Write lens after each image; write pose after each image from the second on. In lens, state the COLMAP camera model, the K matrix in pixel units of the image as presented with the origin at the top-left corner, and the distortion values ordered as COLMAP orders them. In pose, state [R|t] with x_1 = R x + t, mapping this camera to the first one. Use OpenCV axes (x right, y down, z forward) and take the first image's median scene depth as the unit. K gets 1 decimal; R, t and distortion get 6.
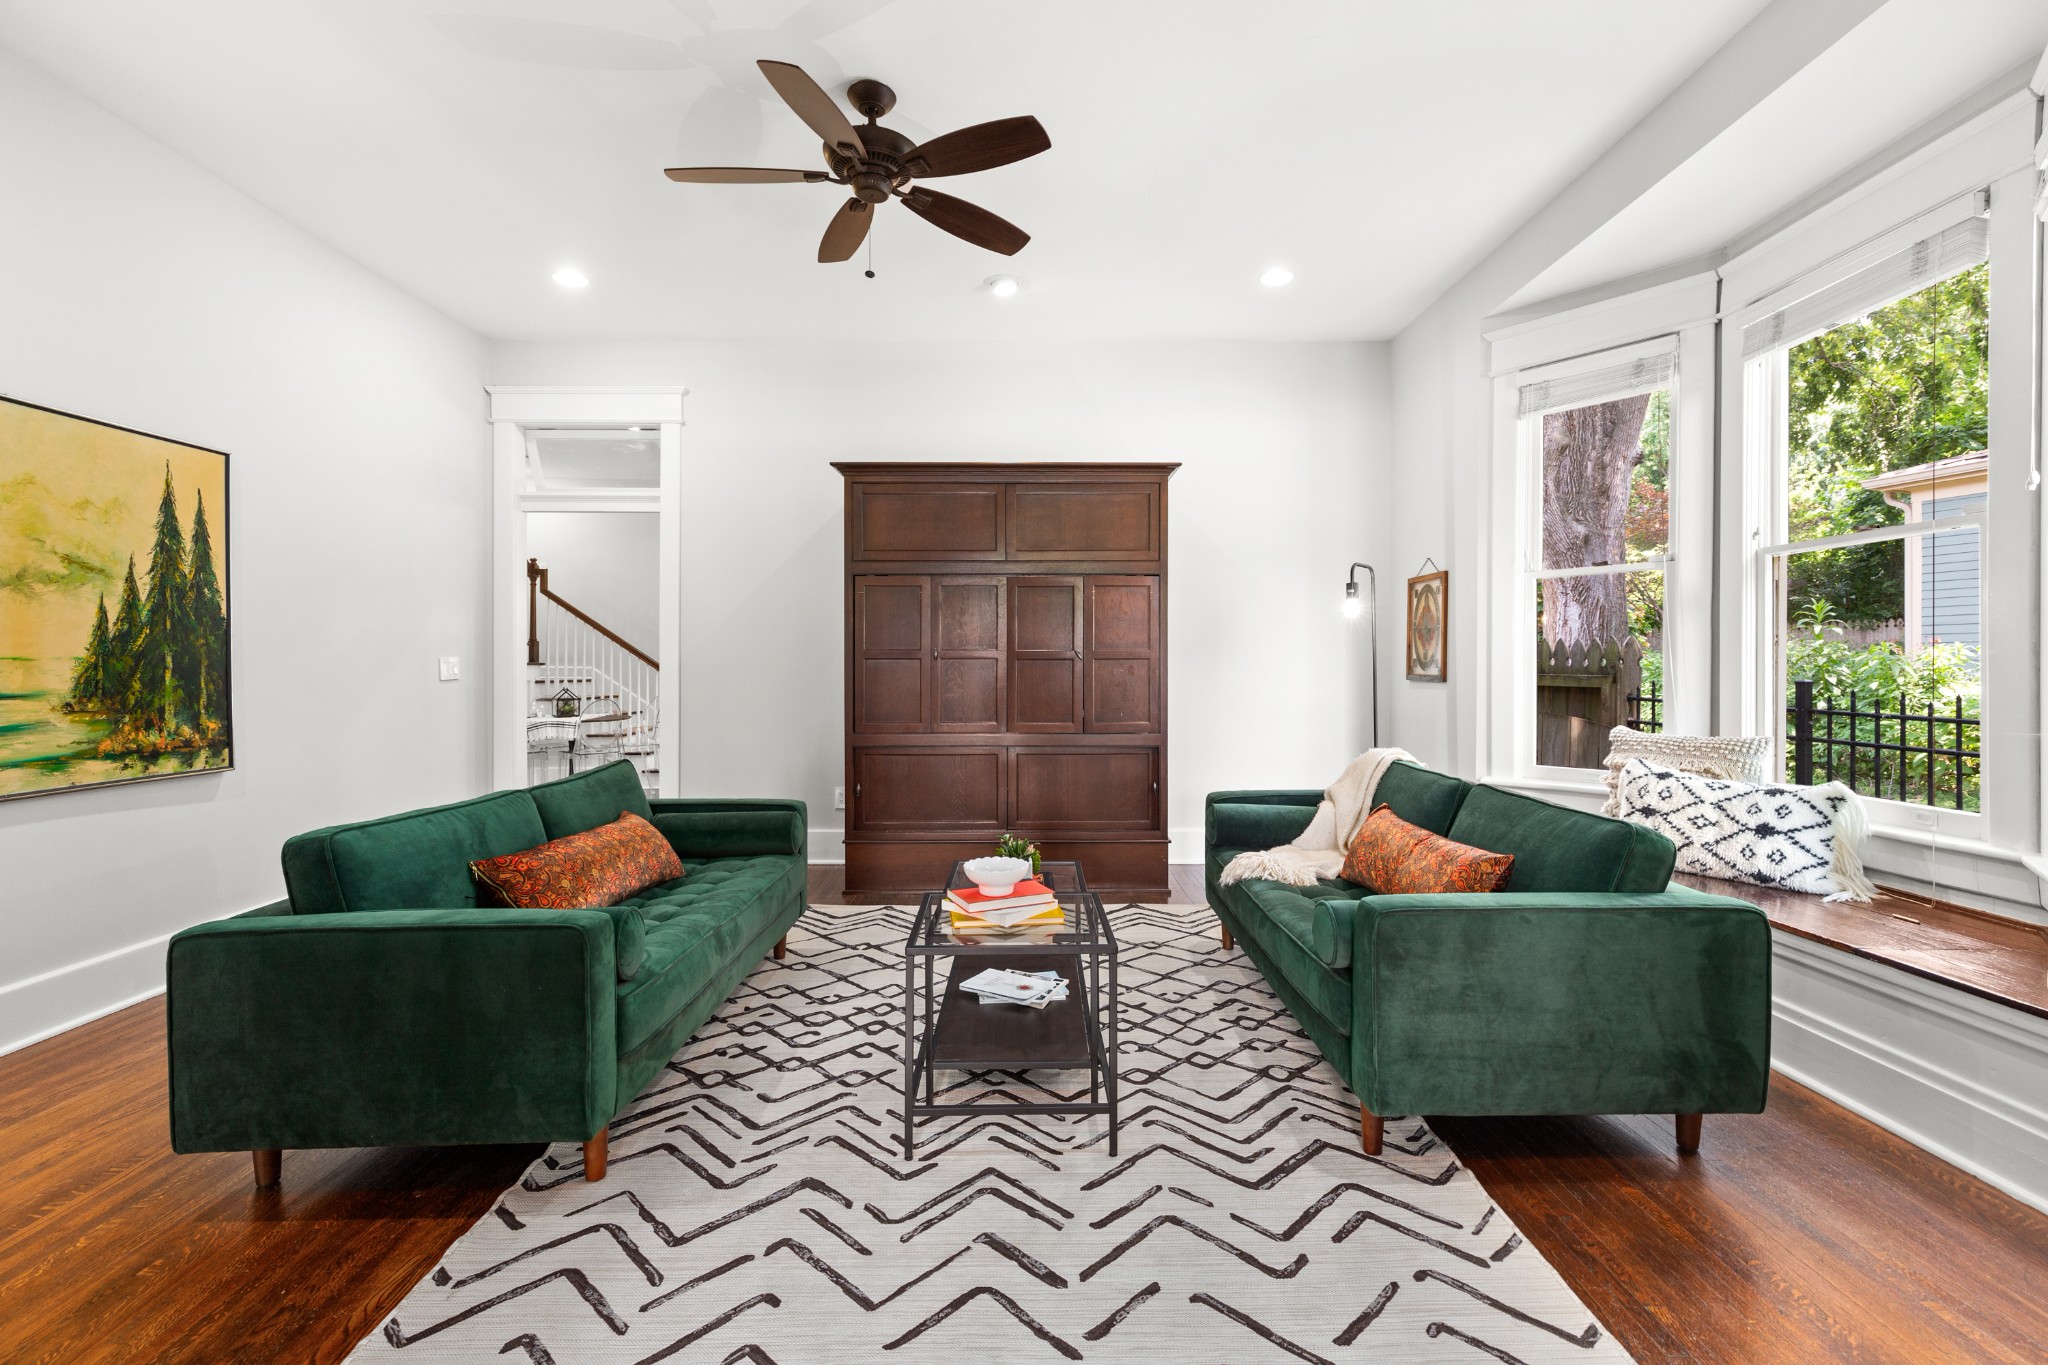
lens RADIAL K [[911.4, 0, 1030.3], [0, 911.4, 669.2], [0, 0, 1]] dist [0.005570, -0.000434]
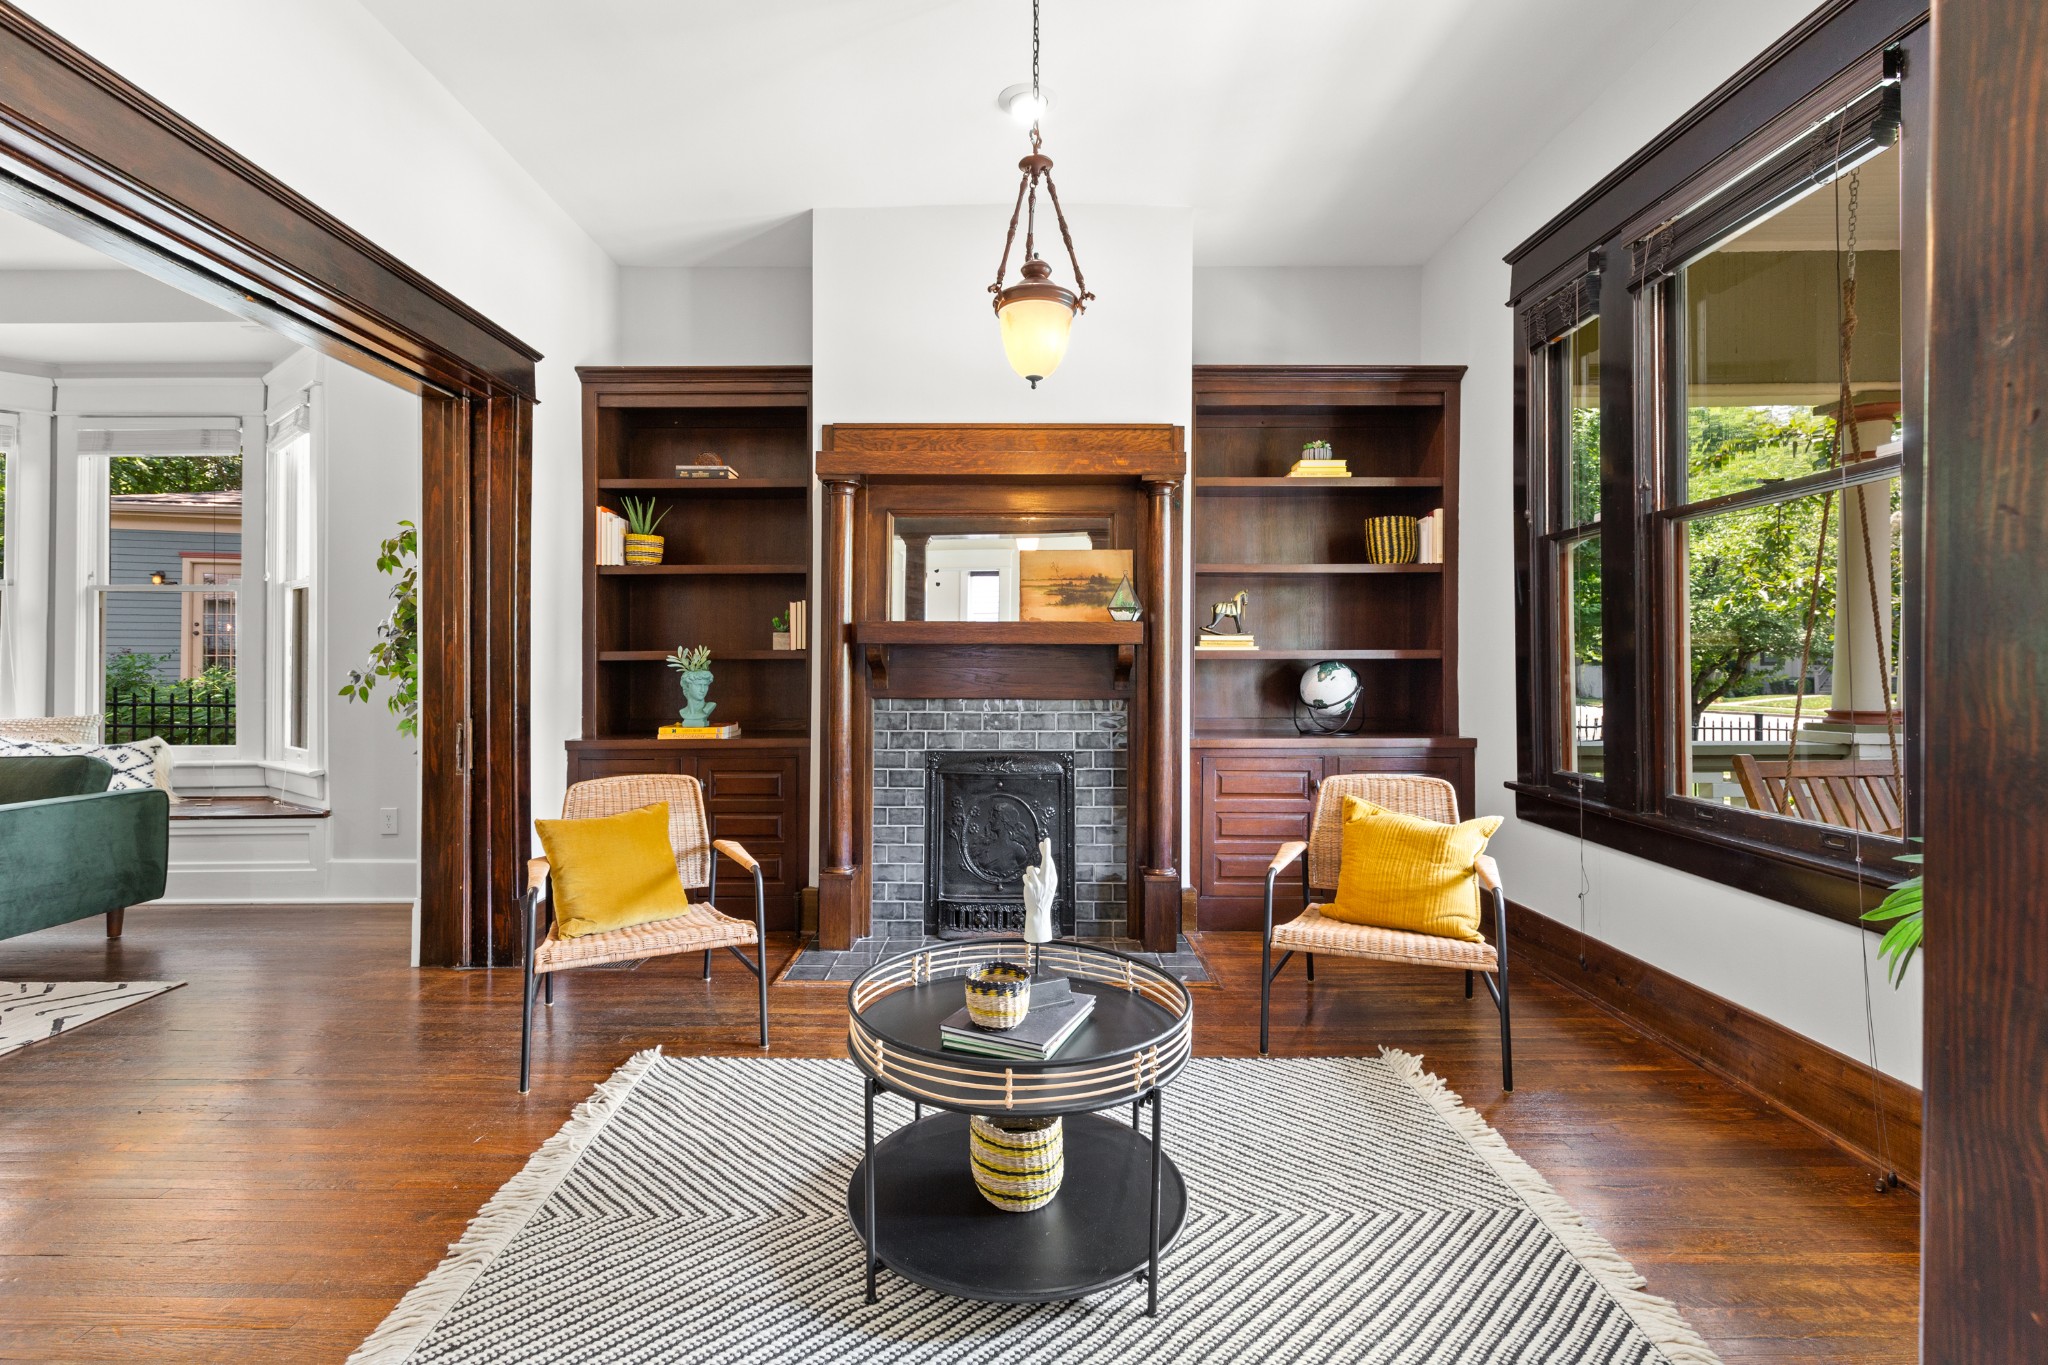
lens RADIAL K [[940.0, 0, 1024.0], [0, 940.0, 682.5], [0, 0, 1]] dist [-0.001246, -0.000279]
pose [[-0.015691, 0.003886, 0.999869, -1.124516], [-0.000727, 0.999992, -0.003898, 0.041628], [-0.999877, -0.000788, -0.015688, -0.722715]]
